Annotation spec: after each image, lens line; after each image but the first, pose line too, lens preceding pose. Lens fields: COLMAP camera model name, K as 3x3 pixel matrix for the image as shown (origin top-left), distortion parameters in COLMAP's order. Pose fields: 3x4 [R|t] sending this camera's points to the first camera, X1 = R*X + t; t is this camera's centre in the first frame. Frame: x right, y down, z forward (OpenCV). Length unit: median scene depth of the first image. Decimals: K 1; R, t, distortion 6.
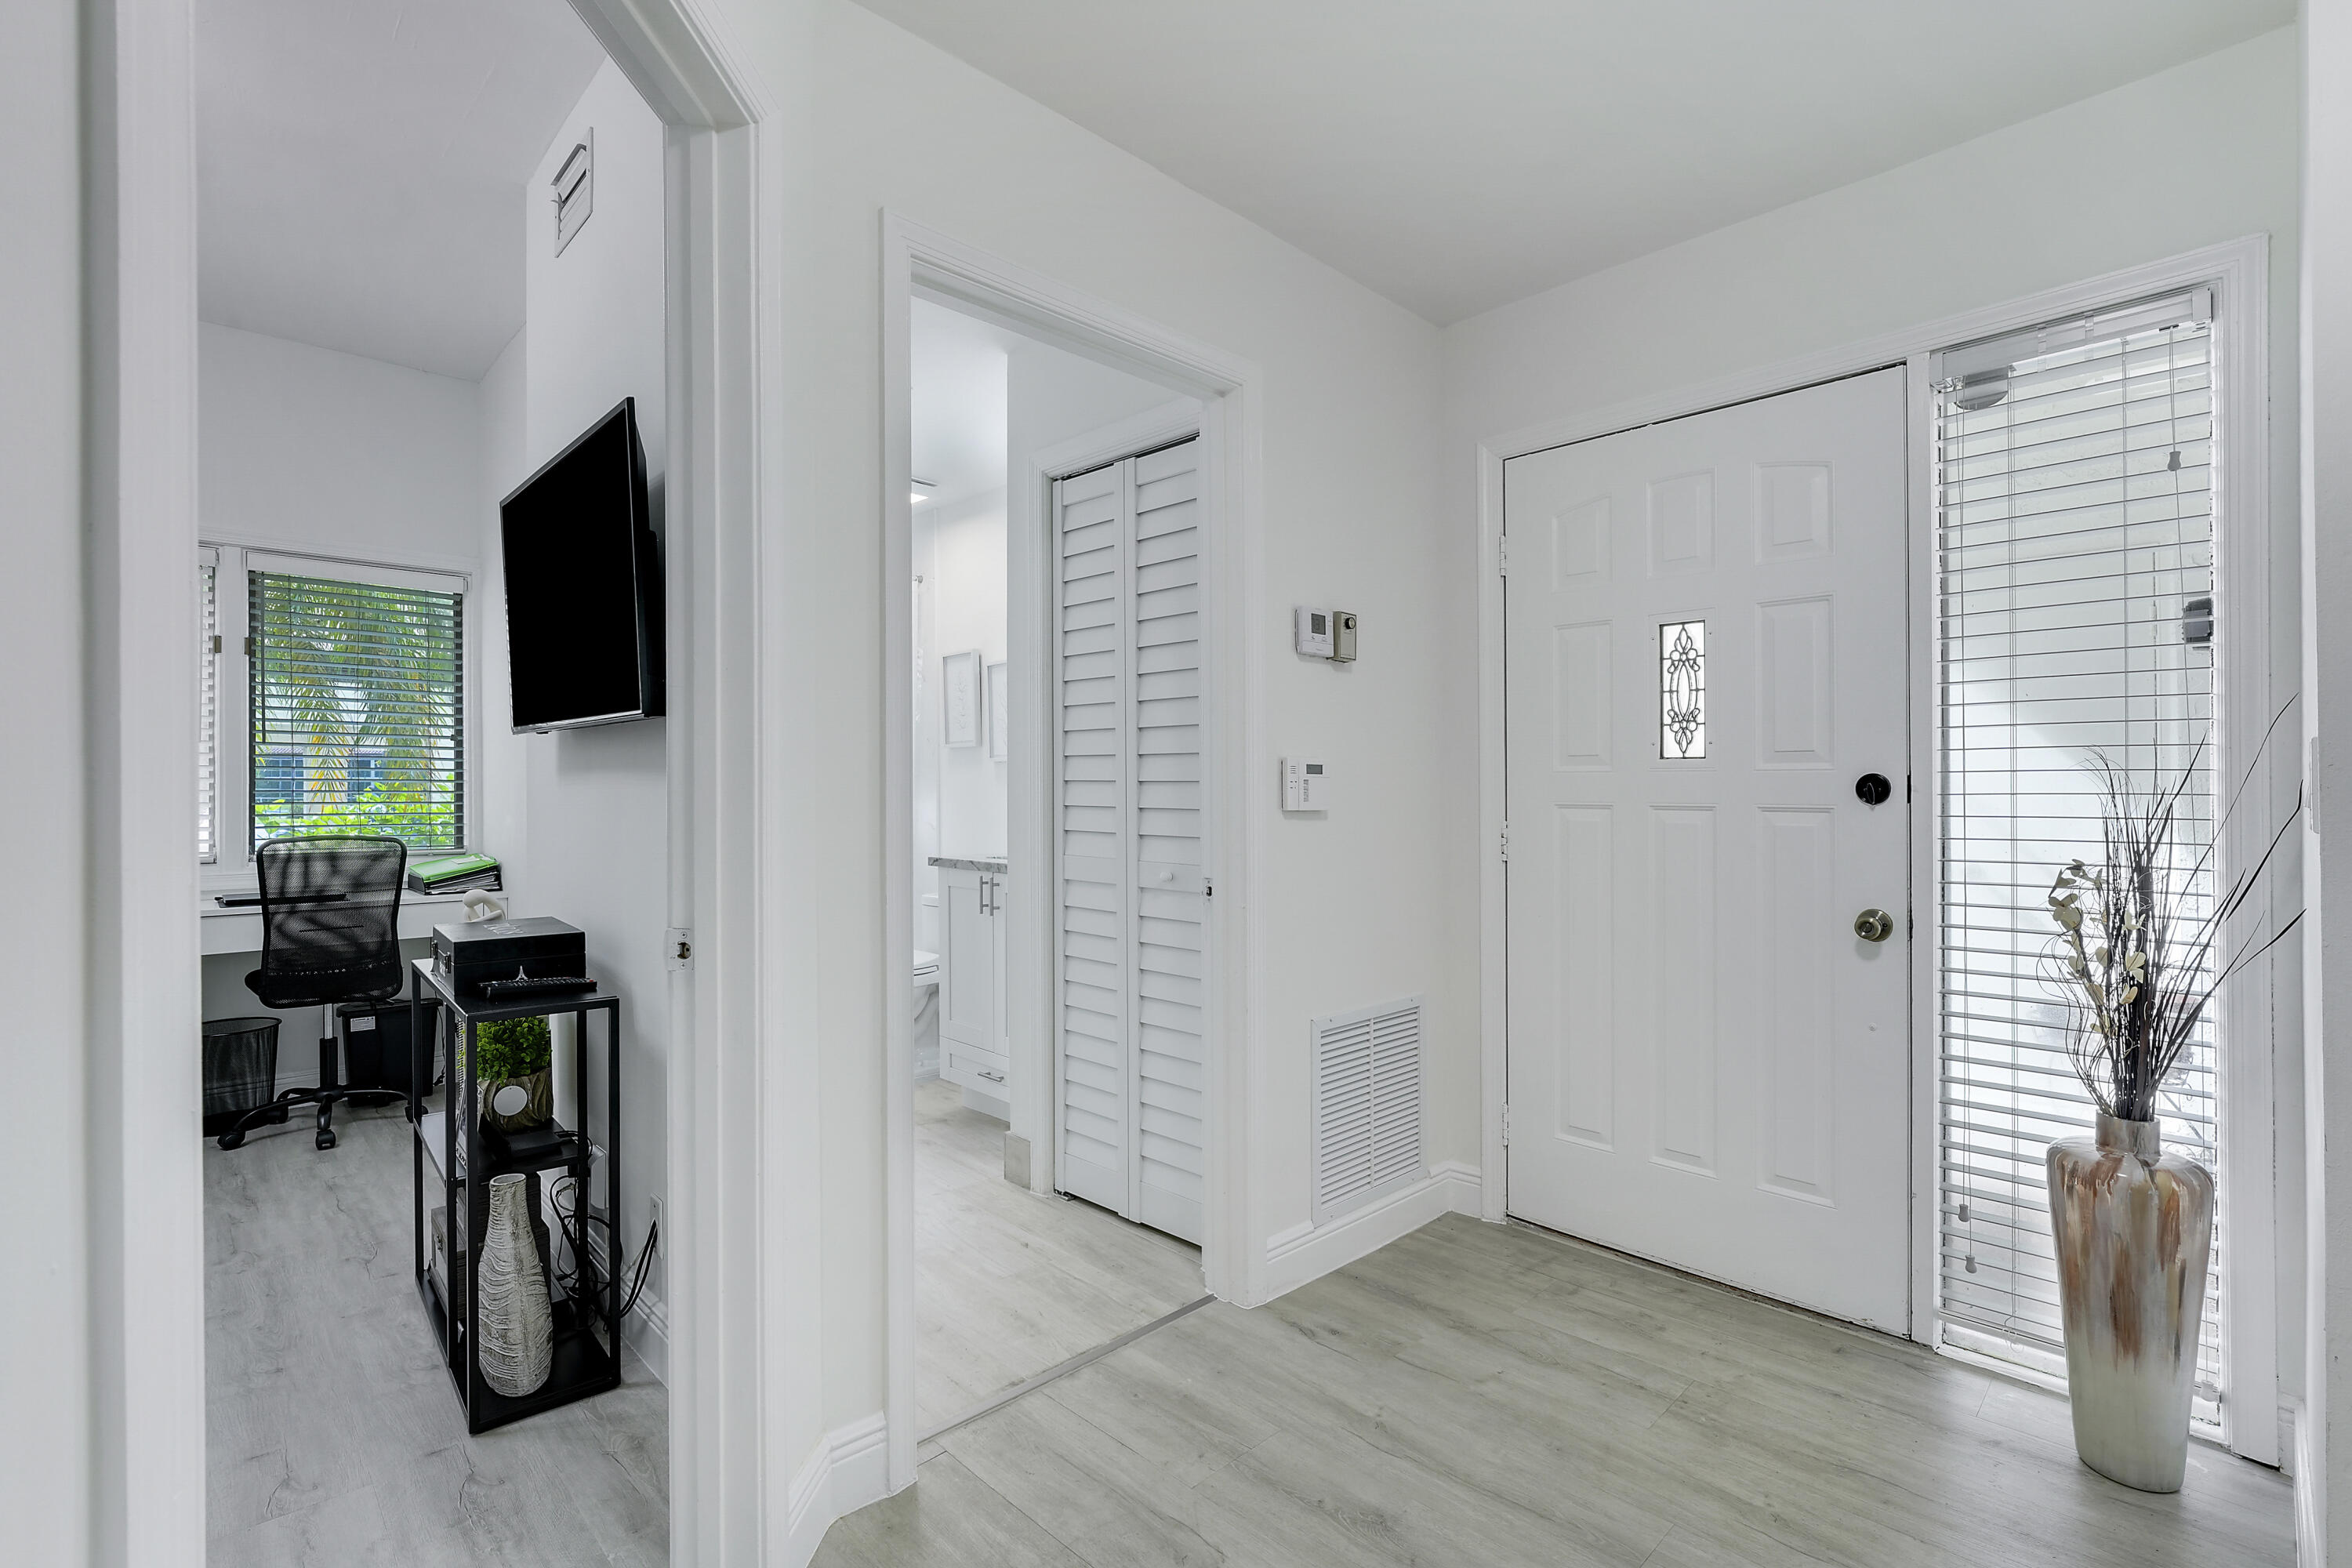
lens RADIAL K [[1077.3, 0, 1177.9], [0, 1077.3, 795.0], [0, 0, 1]] dist [-0.009044, 0.000195]
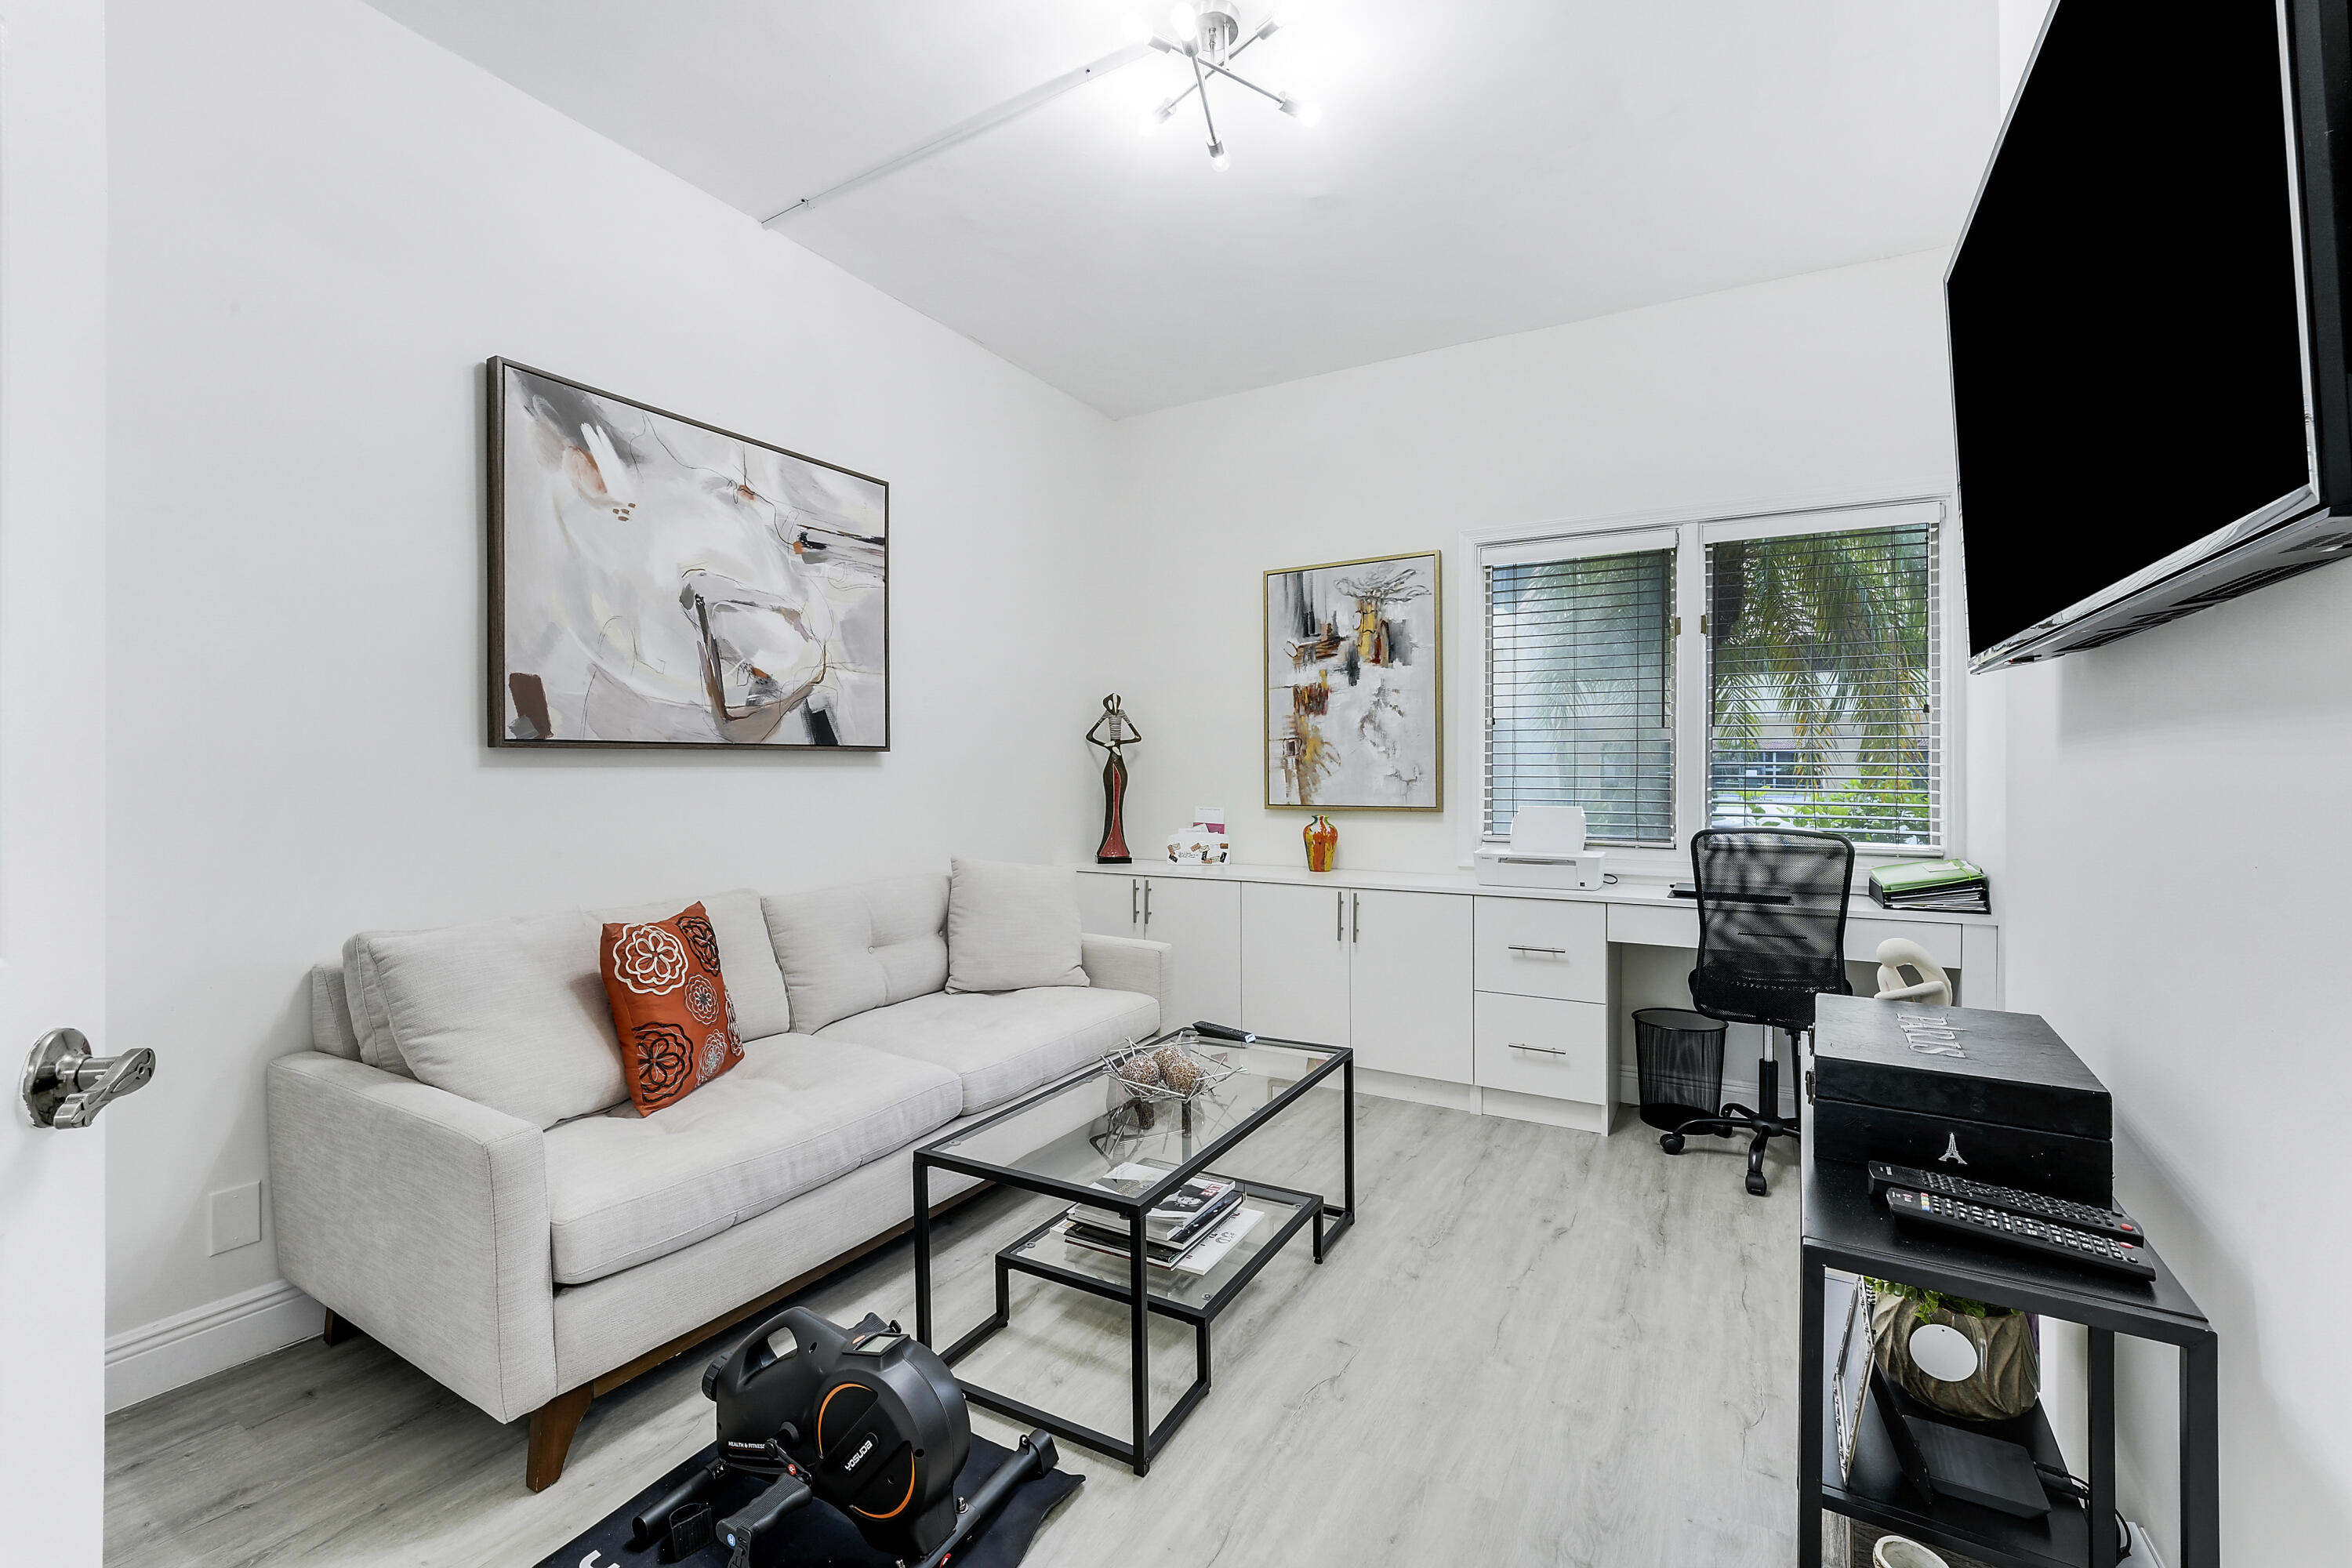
lens RADIAL K [[984.4, 0, 1183.0], [0, 984.4, 779.0], [0, 0, 1]] dist [-0.004581, 0.000198]
pose [[0.290083, 0.000557, -0.957001, -0.179513], [-0.012509, 0.999917, -0.003210, 0.008455], [0.956920, 0.012903, 0.290066, 0.330867]]
